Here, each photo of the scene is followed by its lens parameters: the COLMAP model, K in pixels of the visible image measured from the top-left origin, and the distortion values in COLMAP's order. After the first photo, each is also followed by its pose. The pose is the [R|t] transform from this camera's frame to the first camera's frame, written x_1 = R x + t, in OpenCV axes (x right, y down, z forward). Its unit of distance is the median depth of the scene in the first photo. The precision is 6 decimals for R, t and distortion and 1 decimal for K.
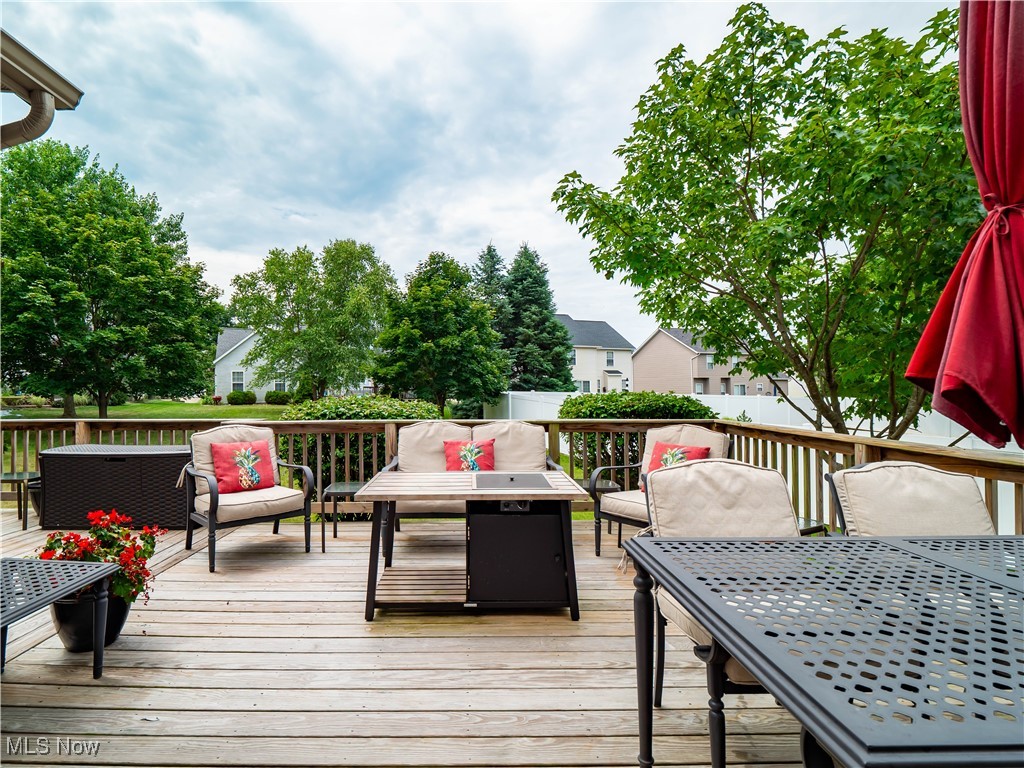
lens RADIAL K [[516.9, 0, 506.8], [0, 516.9, 383.7], [0, 0, 1]] dist [-0.020137, -0.000676]
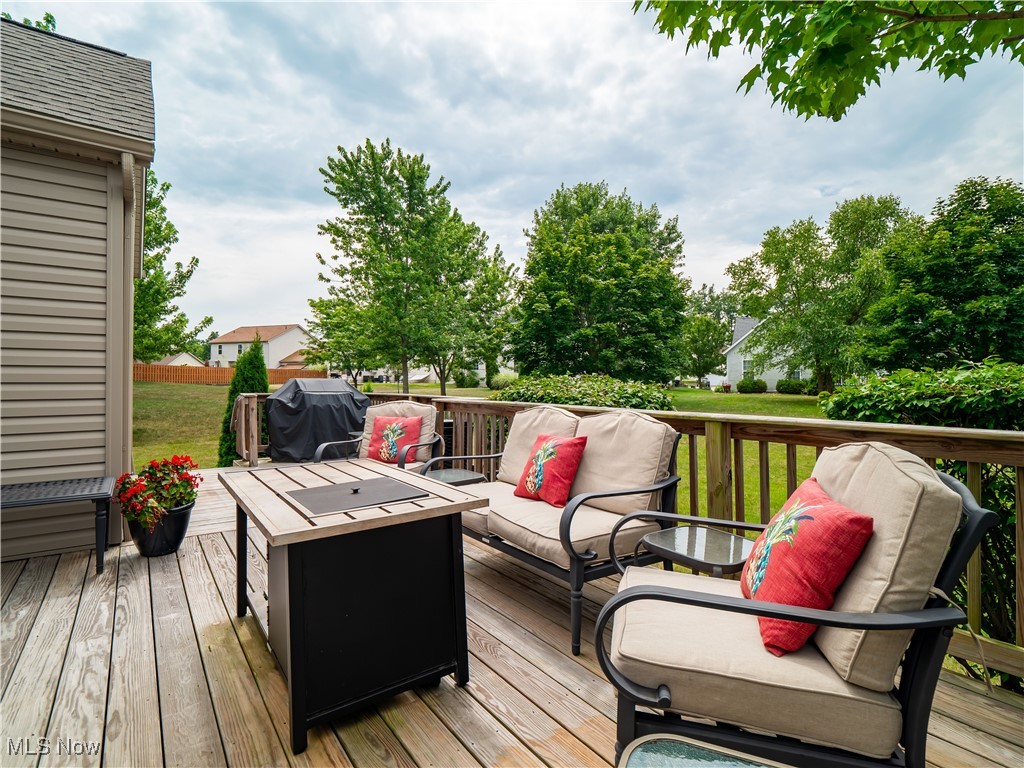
lens RADIAL K [[516.9, 0, 512.6], [0, 516.9, 377.9], [0, 0, 1]] dist [-0.020137, -0.000676]
pose [[0.560758, -0.002496, -0.827976, 0.076805], [0.009698, 0.999947, 0.003554, 0.004967], [0.827923, -0.010023, 0.560752, 0.094035]]
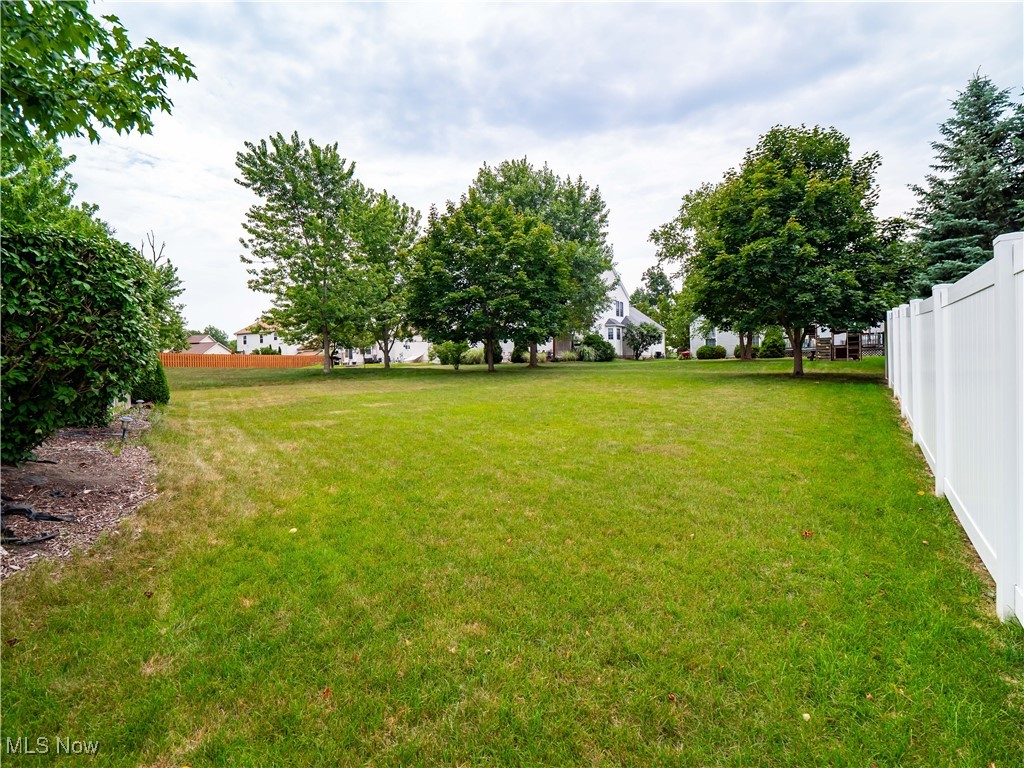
lens RADIAL K [[516.9, 0, 512.0], [0, 516.9, 384.2], [0, 0, 1]] dist [-0.020137, -0.000676]
pose [[0.490416, 0.016104, -0.871340, 0.277566], [0.039479, 0.998392, 0.040672, 0.051615], [0.870594, -0.054346, 0.488992, 0.256347]]
